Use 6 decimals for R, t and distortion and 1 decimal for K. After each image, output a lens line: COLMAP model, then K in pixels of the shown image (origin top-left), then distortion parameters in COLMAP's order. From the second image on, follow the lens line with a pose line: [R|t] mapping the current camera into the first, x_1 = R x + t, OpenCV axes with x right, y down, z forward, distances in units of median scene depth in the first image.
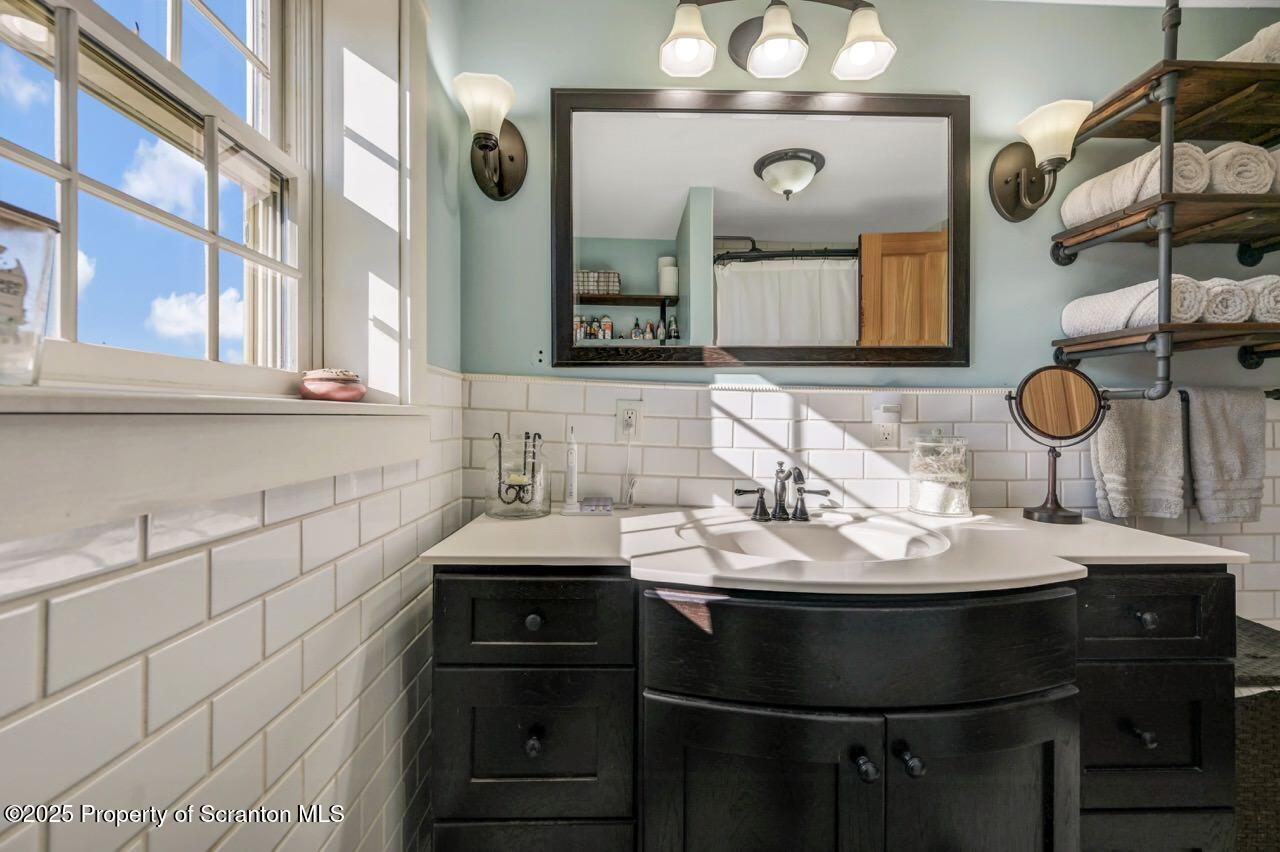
lens RADIAL K [[509.5, 0, 644.1], [0, 509.5, 423.7], [0, 0, 1]] dist [0.000444, 0.000023]
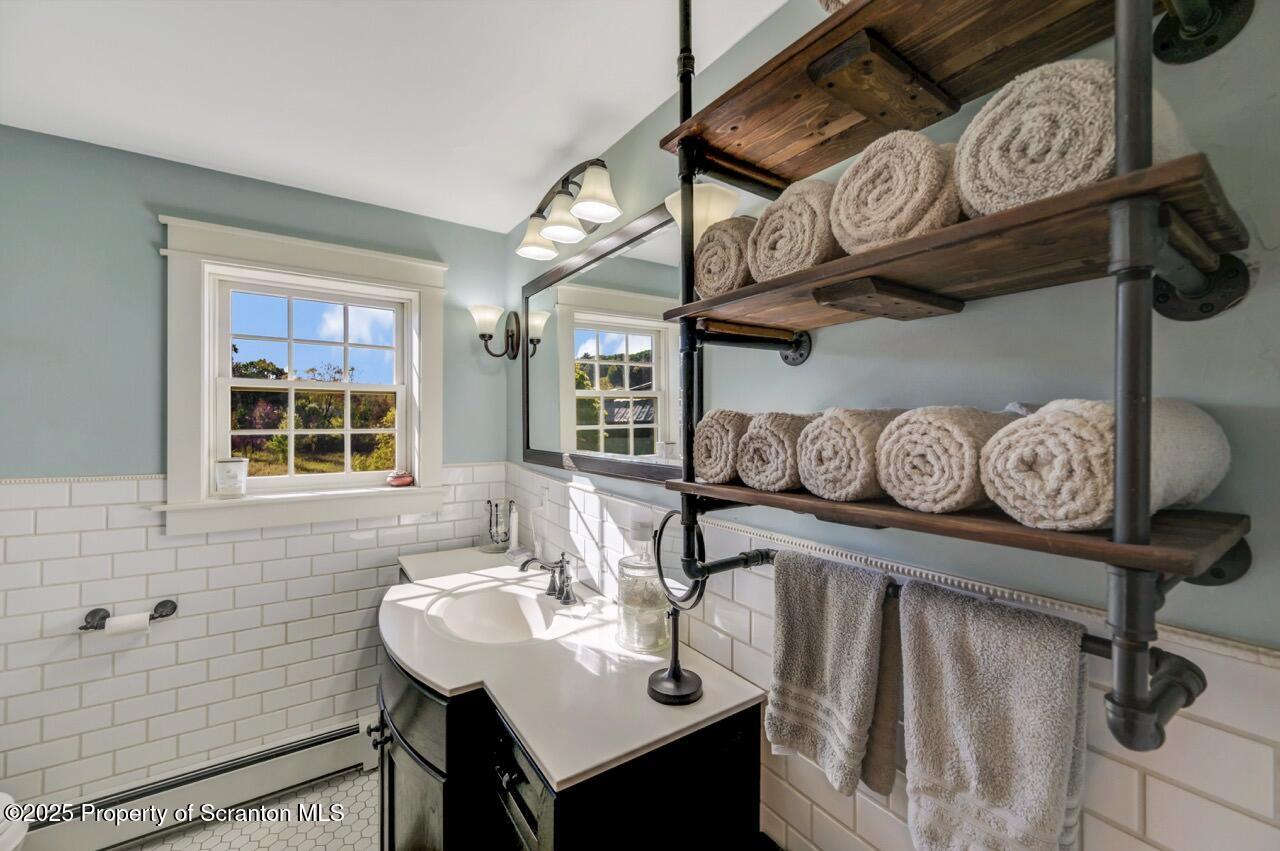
lens RADIAL K [[509.5, 0, 644.1], [0, 509.5, 423.2], [0, 0, 1]] dist [0.000444, 0.000023]
pose [[0.539664, 0.005367, -0.841863, 1.338992], [-0.009652, 0.999953, 0.000187, -0.231459], [0.841825, 0.008025, 0.539691, 0.447868]]
